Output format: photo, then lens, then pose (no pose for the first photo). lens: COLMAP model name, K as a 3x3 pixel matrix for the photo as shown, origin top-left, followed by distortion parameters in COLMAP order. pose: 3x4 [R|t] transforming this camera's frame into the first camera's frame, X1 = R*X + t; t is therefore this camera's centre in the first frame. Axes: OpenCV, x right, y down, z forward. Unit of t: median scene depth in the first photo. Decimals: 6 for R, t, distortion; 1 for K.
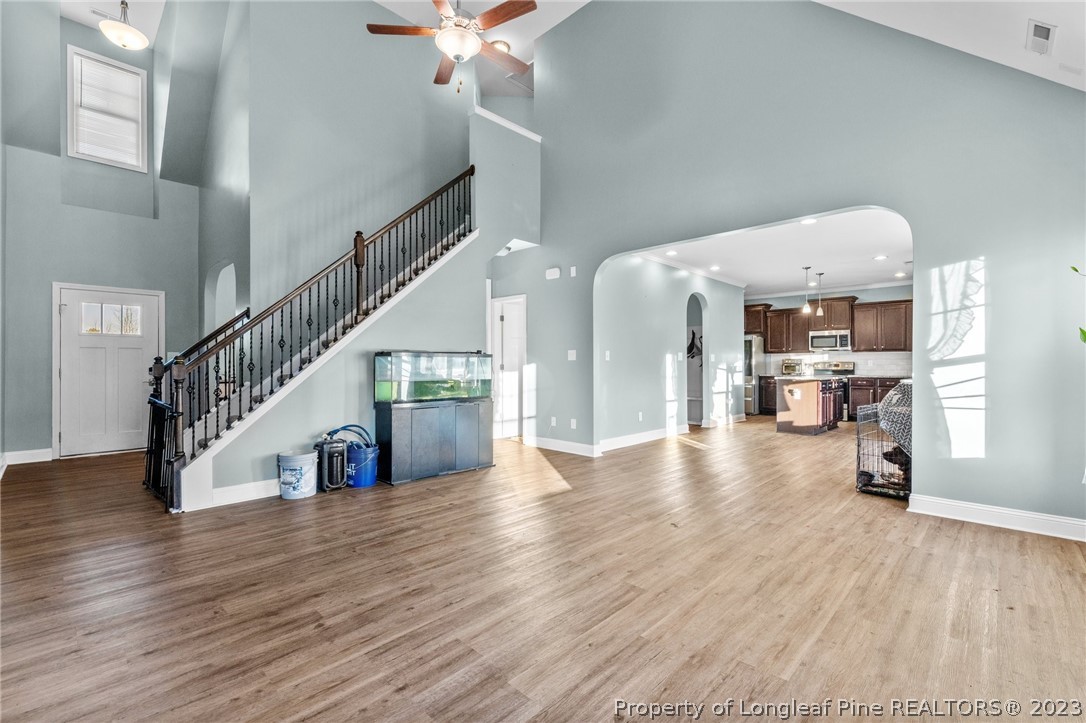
lens RADIAL K [[476.7, 0, 548.3], [0, 476.7, 365.2], [0, 0, 1]] dist [0.003264, -0.000699]
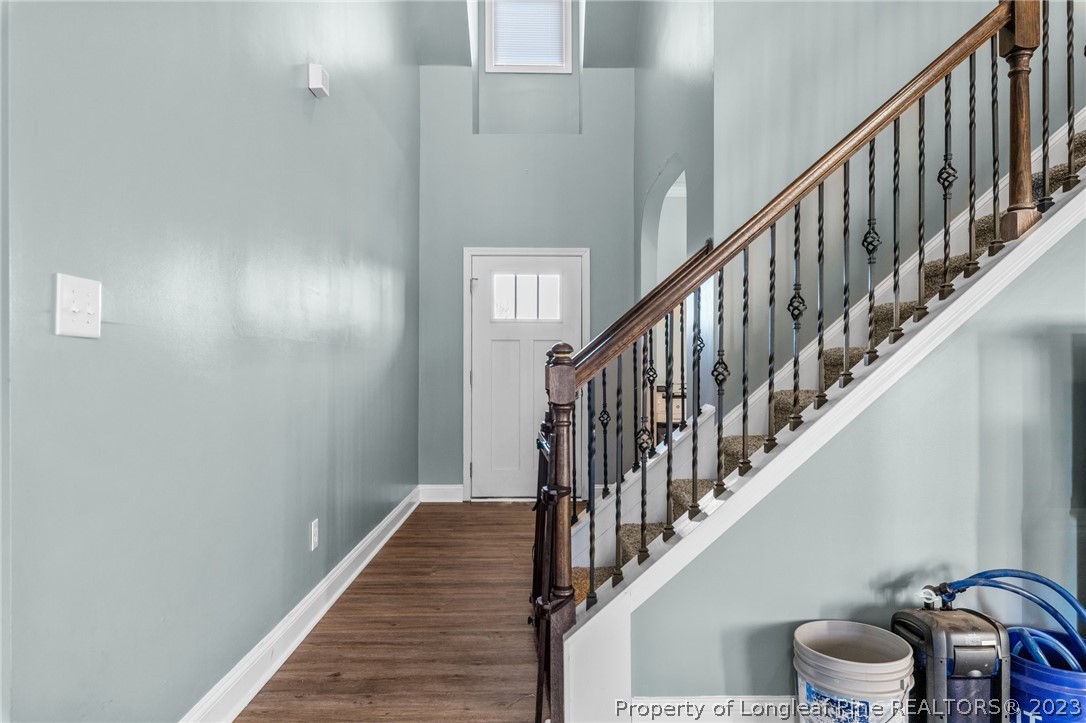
lens RADIAL K [[662.9, 0, 543.8], [0, 662.9, 358.5], [0, 0, 1]] dist [-0.005897, -0.001676]
pose [[0.700284, -0.005570, -0.713843, -0.306260], [-0.003696, 0.999928, -0.011428, -0.001161], [0.713855, 0.010641, 0.700212, 0.472583]]
